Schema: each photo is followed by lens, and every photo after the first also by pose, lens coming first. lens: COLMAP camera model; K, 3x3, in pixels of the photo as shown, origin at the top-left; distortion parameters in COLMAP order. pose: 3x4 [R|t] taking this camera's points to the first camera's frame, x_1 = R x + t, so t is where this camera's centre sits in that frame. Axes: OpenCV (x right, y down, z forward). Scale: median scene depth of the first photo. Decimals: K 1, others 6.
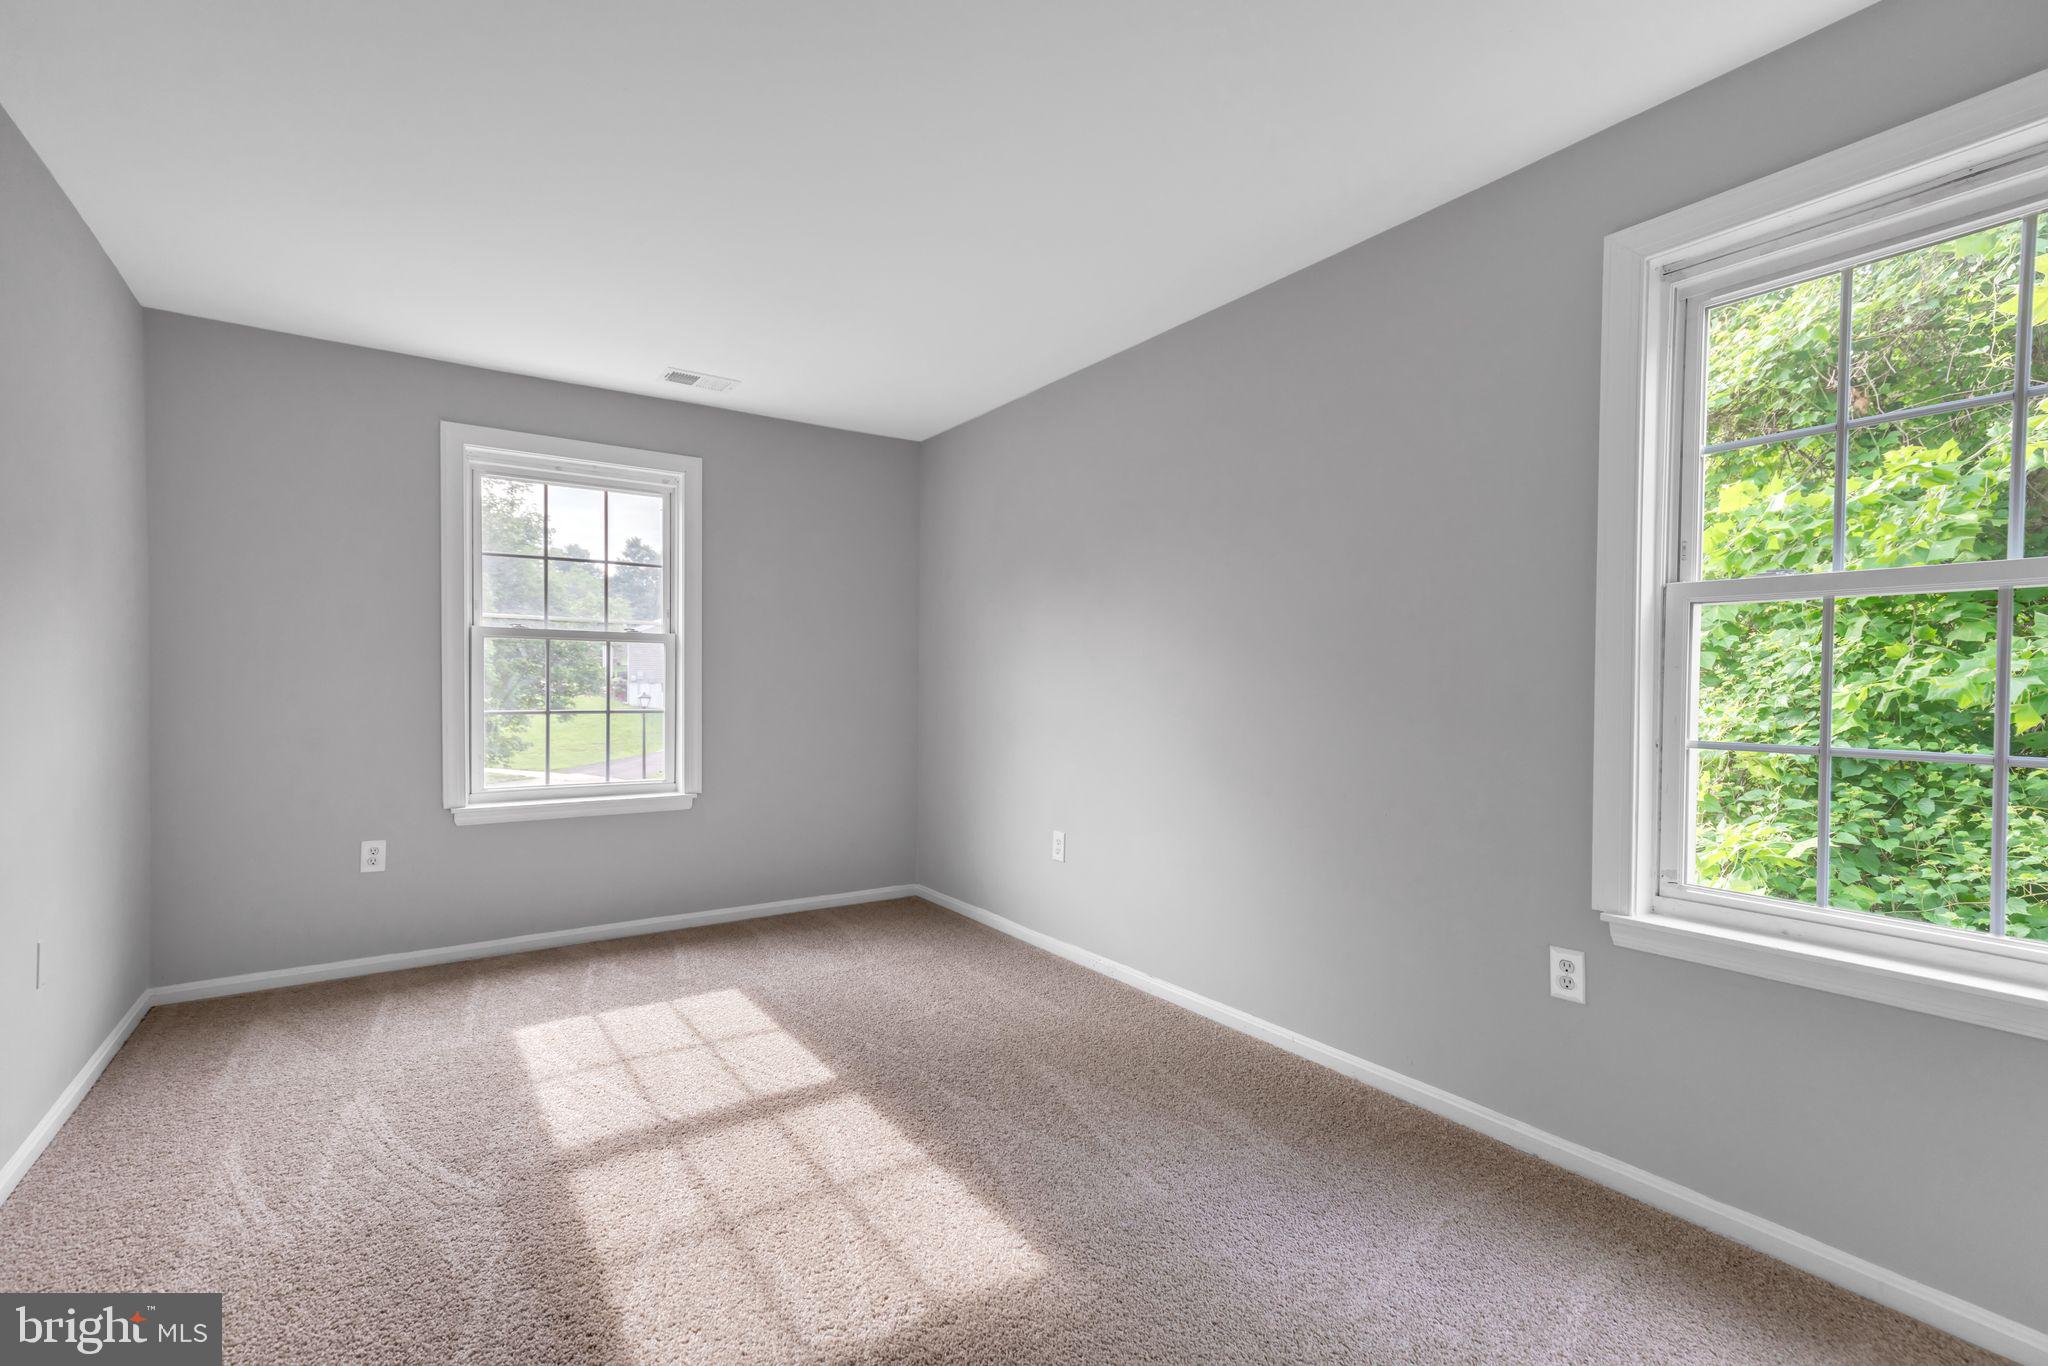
lens RADIAL K [[934.8, 0, 1027.1], [0, 934.8, 683.9], [0, 0, 1]] dist [0.011059, 0.000267]
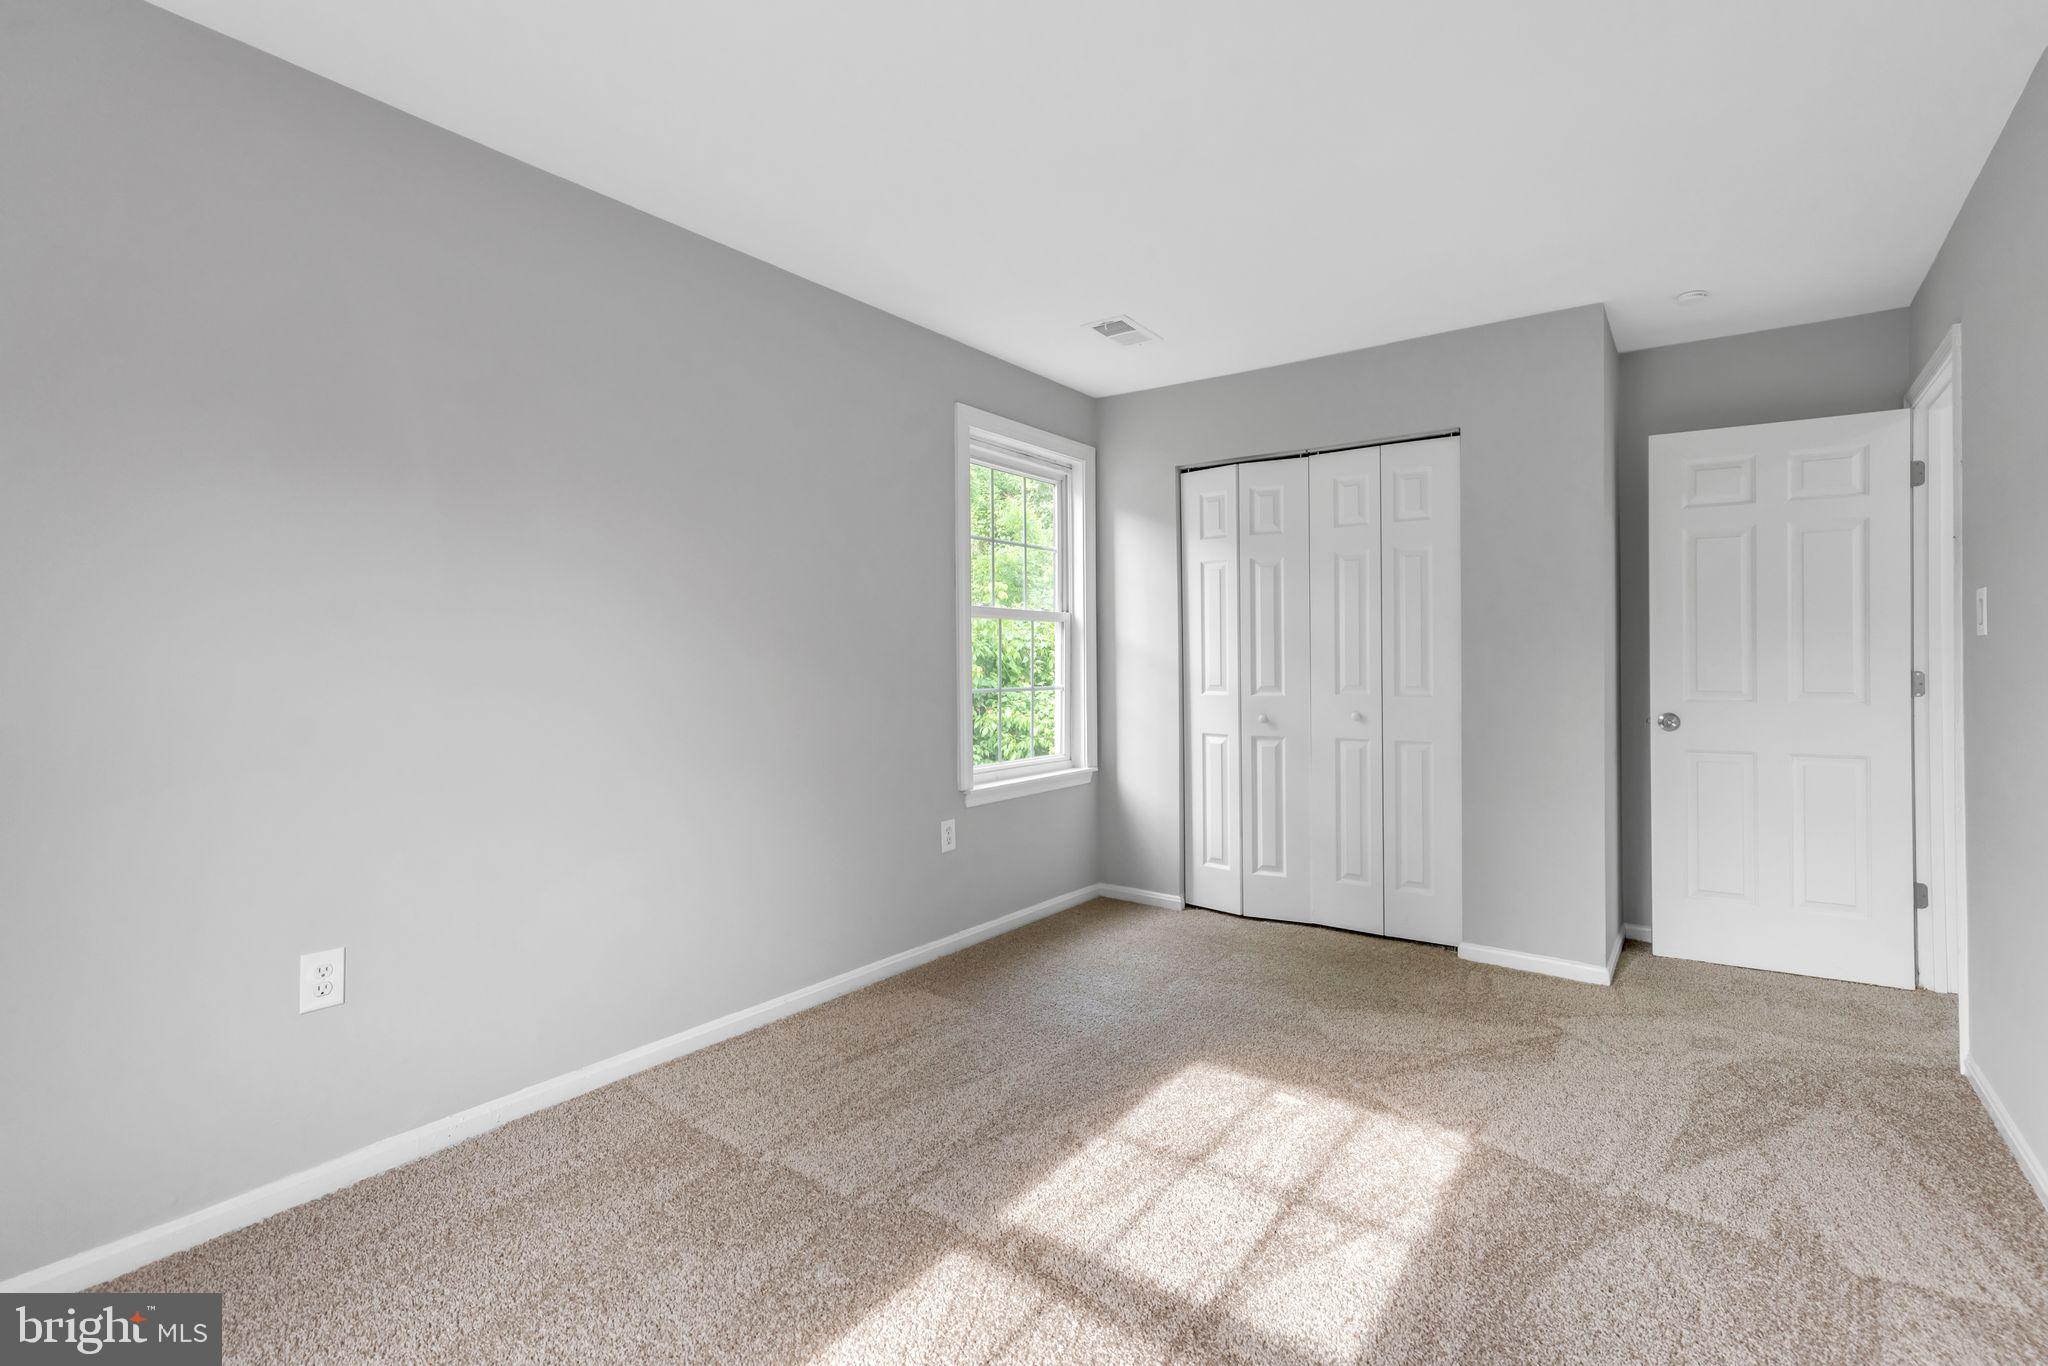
lens RADIAL K [[934.8, 0, 1027.1], [0, 934.8, 683.9], [0, 0, 1]] dist [0.011059, 0.000267]
pose [[-0.359340, -0.002628, 0.933203, -1.000467], [0.019031, 0.999767, 0.010143, 0.031302], [-0.933013, 0.021404, -0.359206, 1.457931]]
